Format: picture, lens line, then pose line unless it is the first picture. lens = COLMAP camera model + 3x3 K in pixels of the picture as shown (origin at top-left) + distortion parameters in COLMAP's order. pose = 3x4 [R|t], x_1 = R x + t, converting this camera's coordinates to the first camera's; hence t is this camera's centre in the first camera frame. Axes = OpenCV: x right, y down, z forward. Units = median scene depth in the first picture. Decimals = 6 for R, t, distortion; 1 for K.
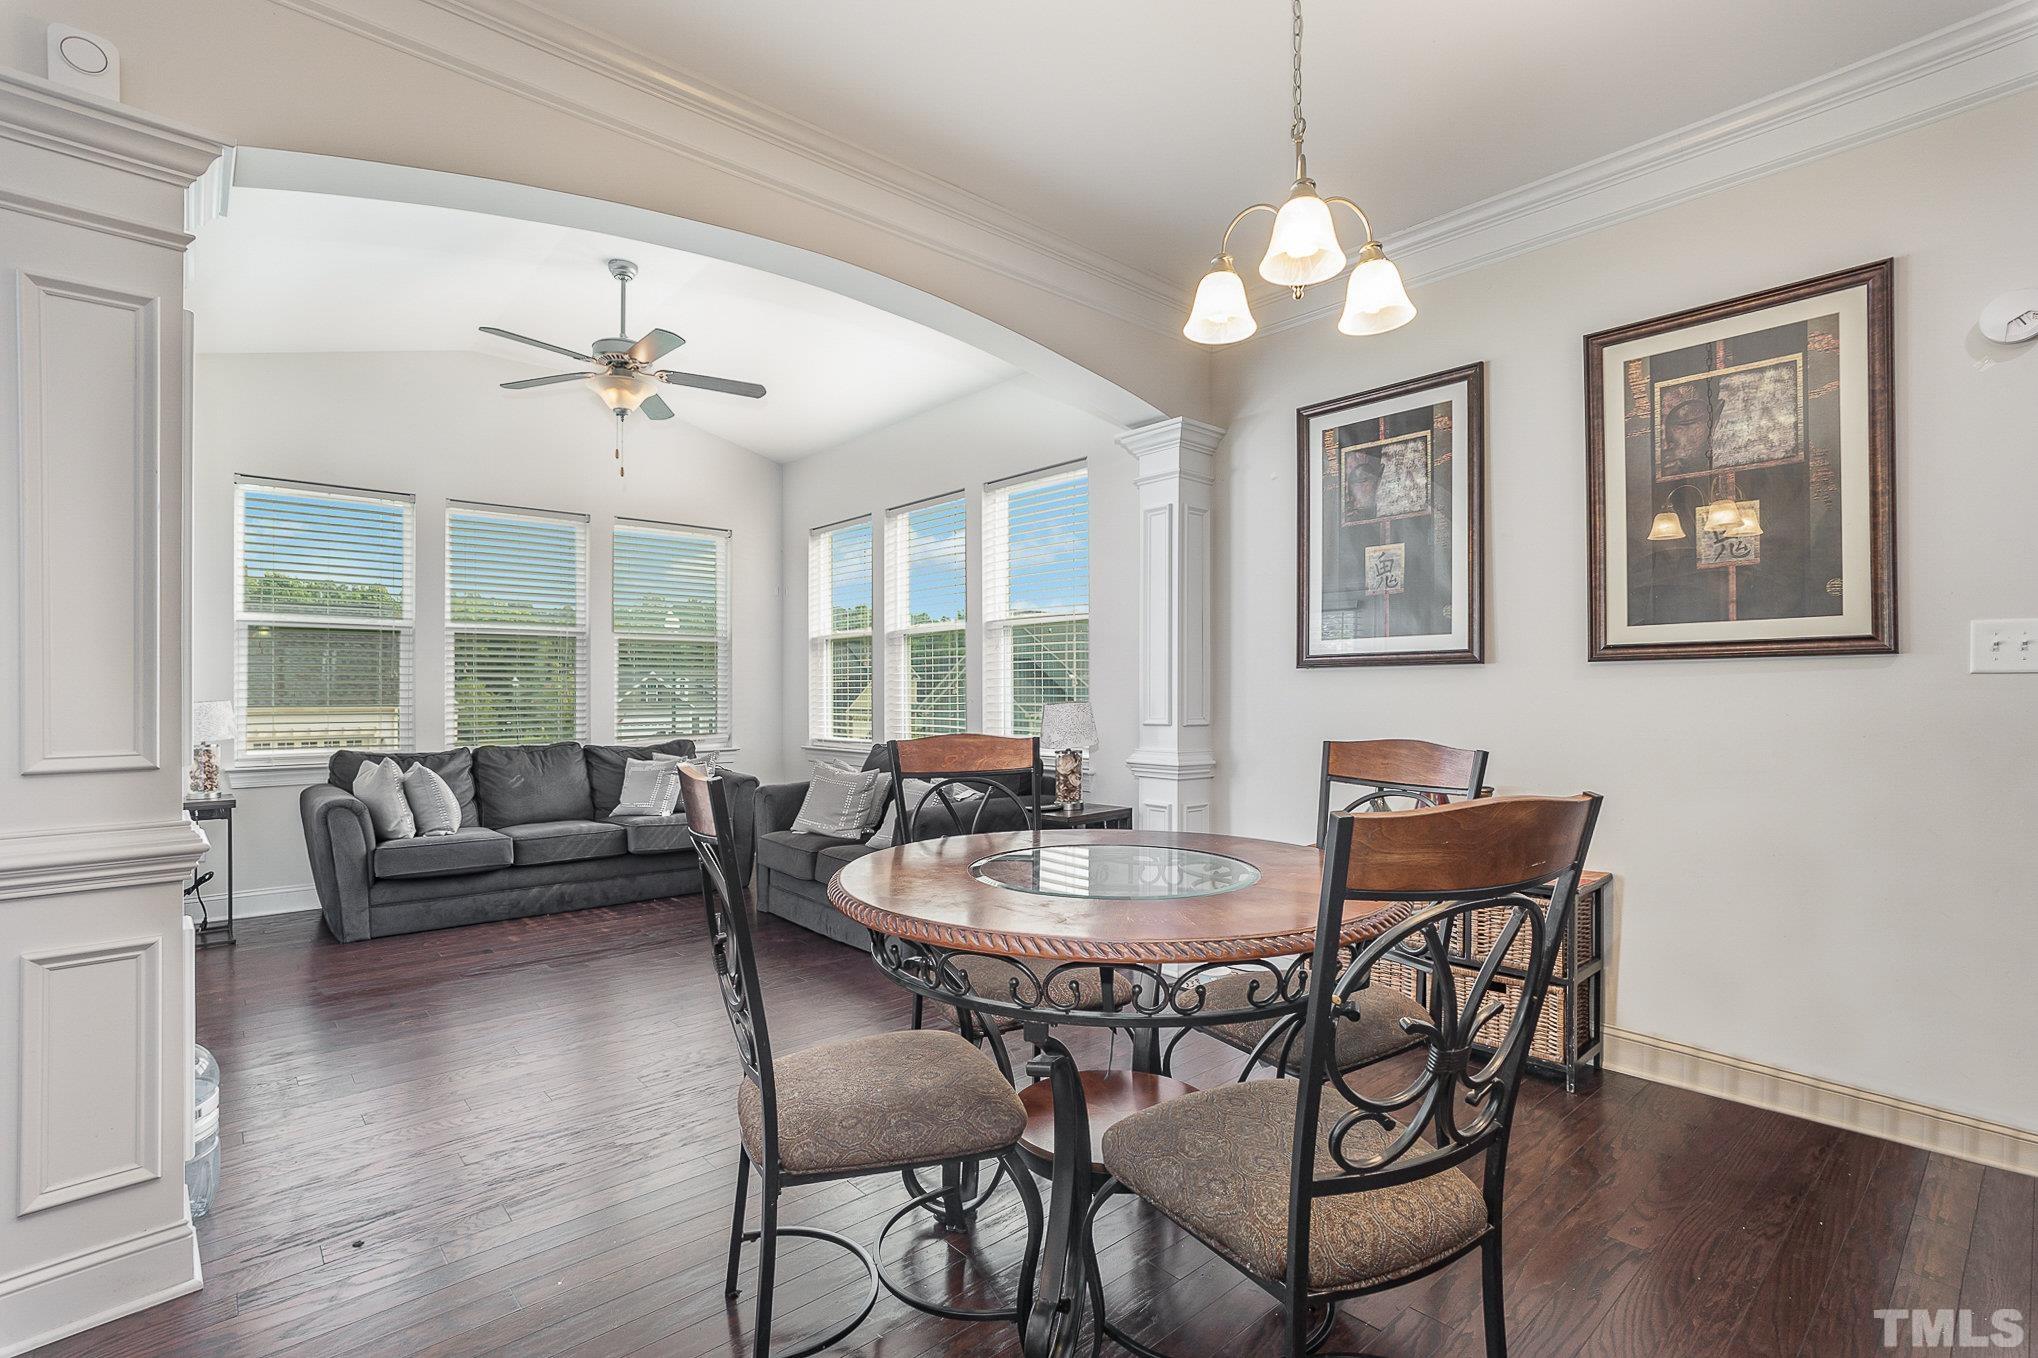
lens RADIAL K [[987.2, 0, 1019.0], [0, 987.2, 679.0], [0, 0, 1]] dist [-0.021210, 0.020758]
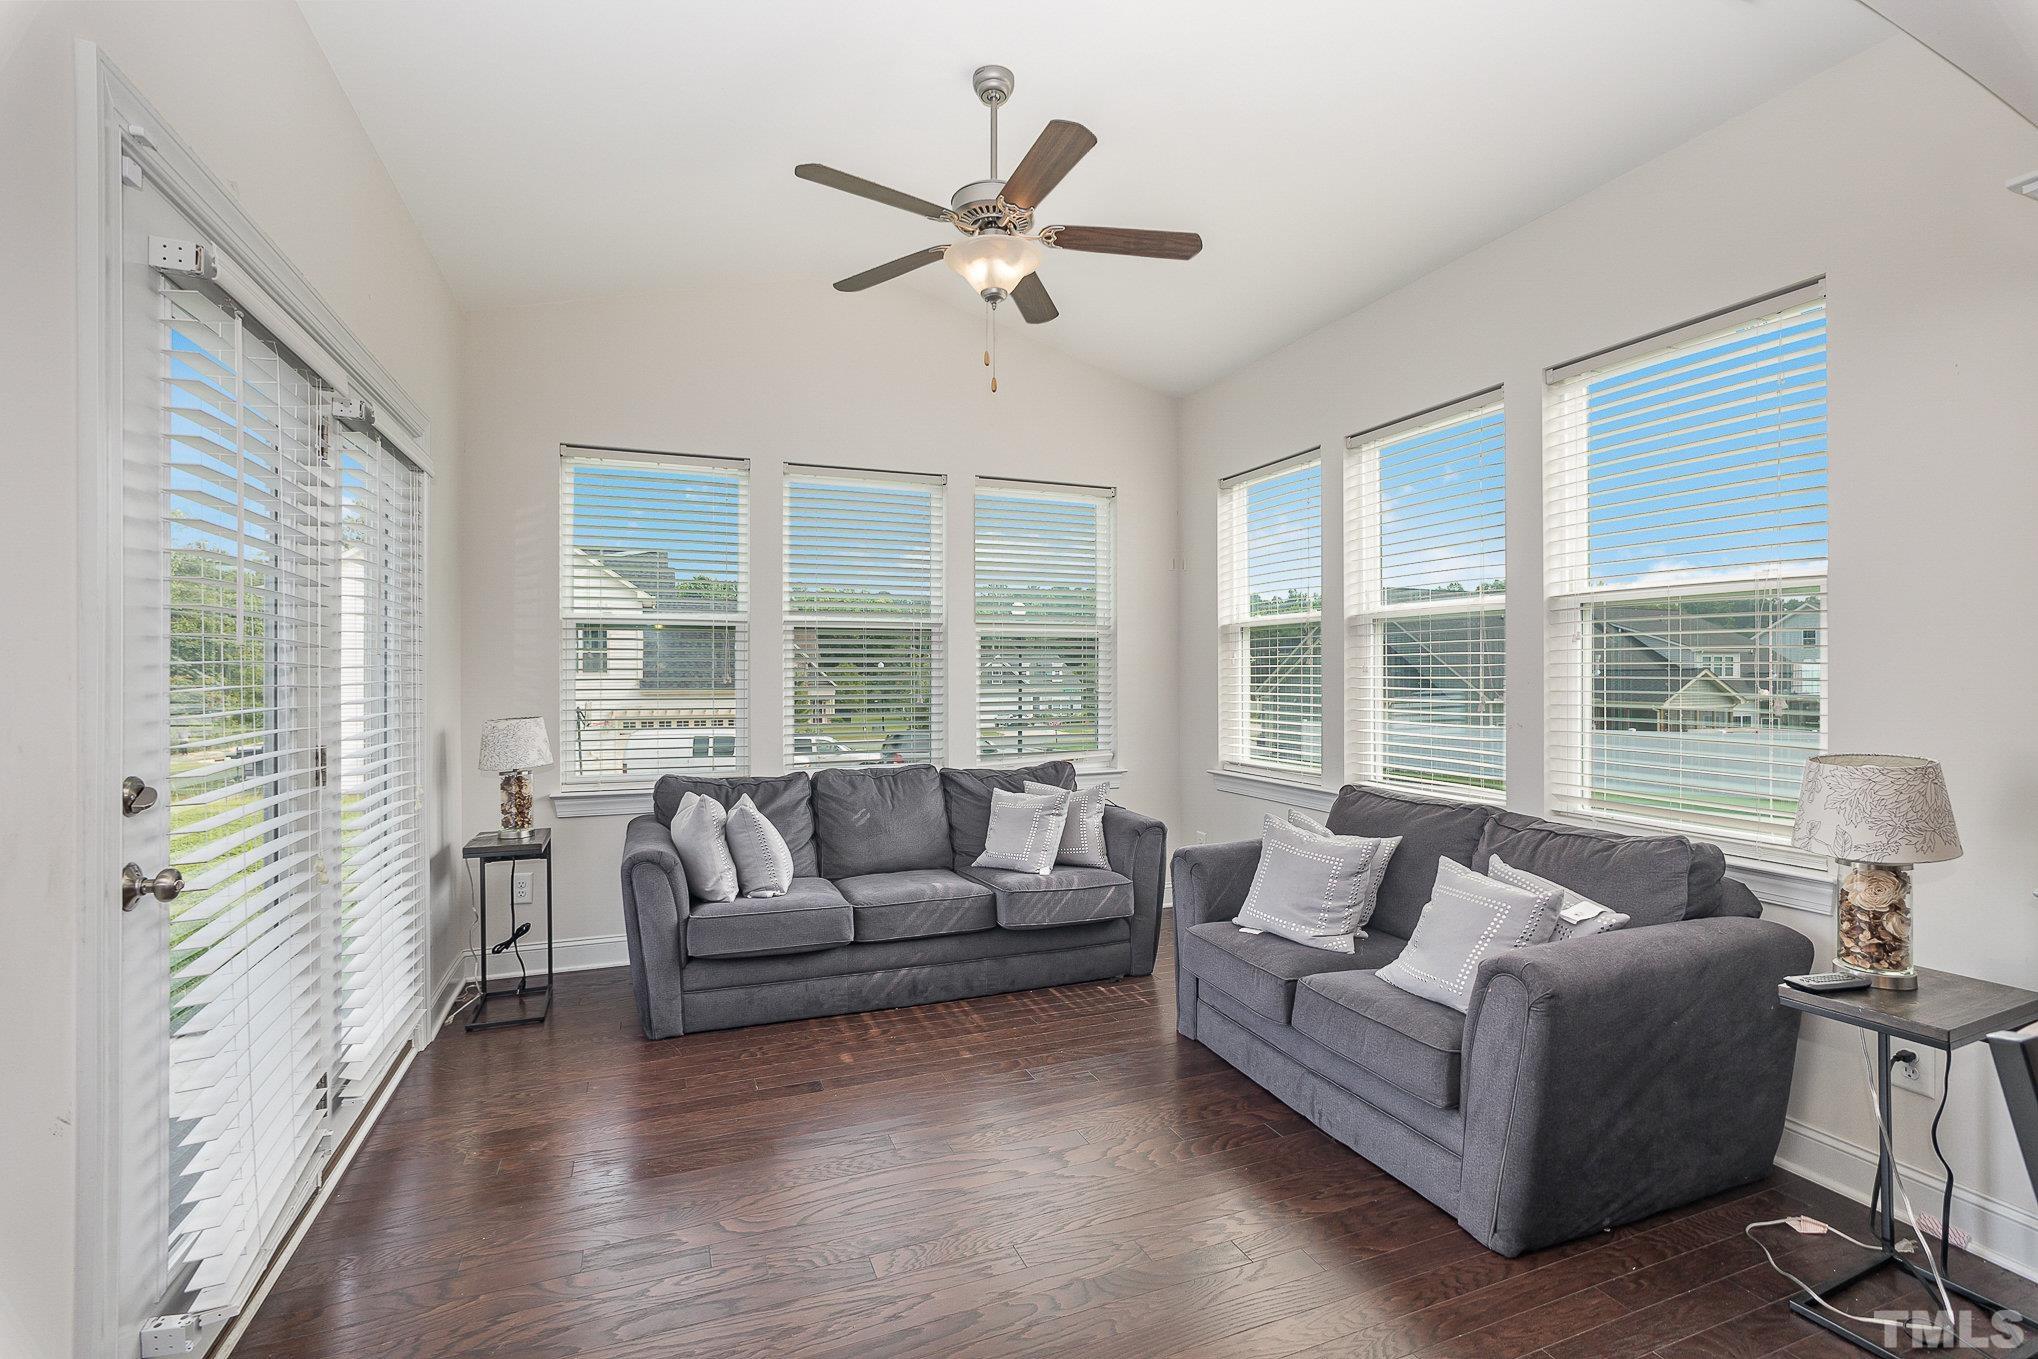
lens RADIAL K [[987.2, 0, 1019.0], [0, 987.2, 679.5], [0, 0, 1]] dist [-0.021210, 0.020758]
pose [[0.943731, 0.001777, -0.330708, -0.137655], [0.004432, 0.999828, 0.018020, -0.019026], [0.330684, -0.018472, 0.943561, 0.312177]]
